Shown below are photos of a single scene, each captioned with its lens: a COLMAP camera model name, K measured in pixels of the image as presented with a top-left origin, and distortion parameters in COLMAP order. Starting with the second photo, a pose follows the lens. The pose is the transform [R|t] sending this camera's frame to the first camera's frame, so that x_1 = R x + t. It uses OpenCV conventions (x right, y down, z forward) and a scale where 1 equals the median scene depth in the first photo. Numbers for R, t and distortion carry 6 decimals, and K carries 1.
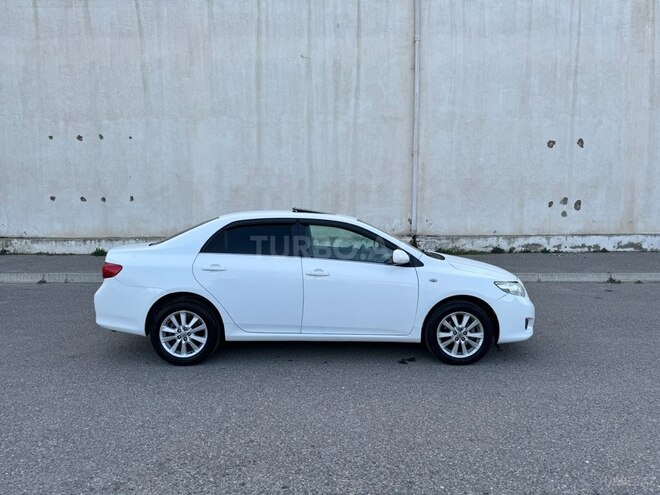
lens RADIAL K [[463.6, 0, 331.9], [0, 463.6, 259.0], [0, 0, 1]] dist [-0.009149, -0.006913]
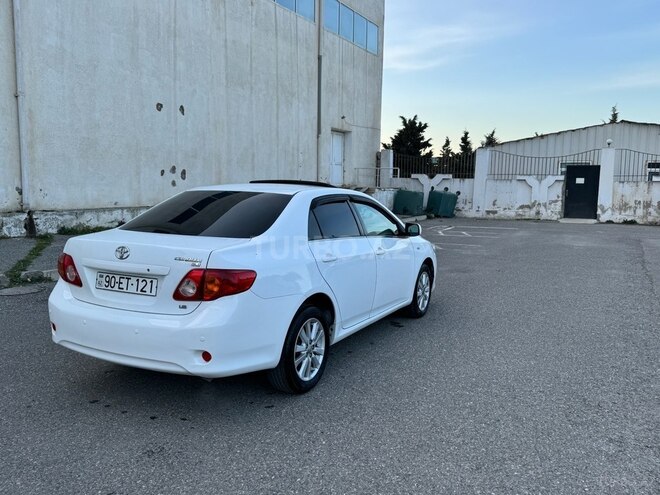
lens RADIAL K [[545.8, 0, 331.8], [0, 545.8, 249.5], [0, 0, 1]] dist [0.142429, -0.260671]
pose [[0.465265, -0.092967, 0.880276, -0.364910], [0.064219, 0.995394, 0.071182, -0.021852], [-0.882839, 0.023412, 0.469092, 0.180886]]
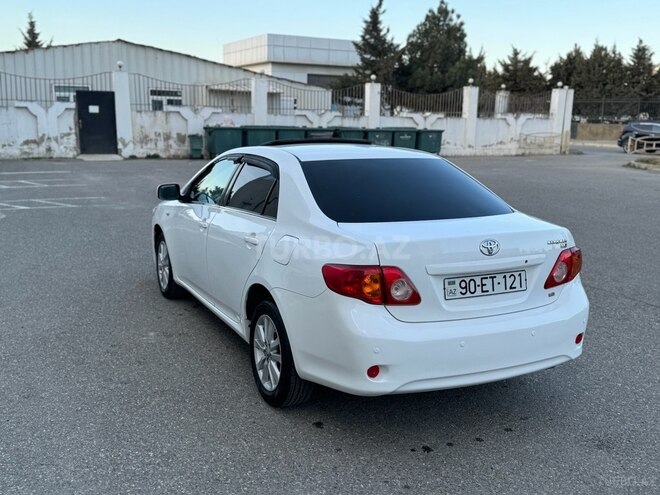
lens RADIAL K [[669.8, 0, 331.0], [0, 669.8, 248.2], [0, 0, 1]] dist [0.174194, -0.361432]
pose [[-0.442310, -0.173910, 0.879839, -0.381904], [0.066301, 0.971995, 0.225456, -0.070987], [-0.894408, 0.158055, -0.418392, 0.560133]]
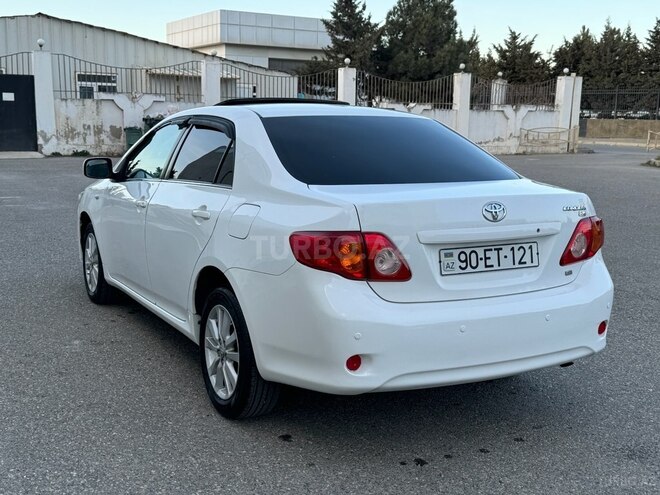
lens RADIAL K [[800.4, 0, 330.8], [0, 800.4, 249.0], [0, 0, 1]] dist [0.203900, -0.461379]
pose [[-0.478835, -0.146663, 0.865567, -0.377036], [0.064402, 0.977422, 0.201243, -0.051382], [-0.875539, 0.152106, -0.458579, 0.560049]]
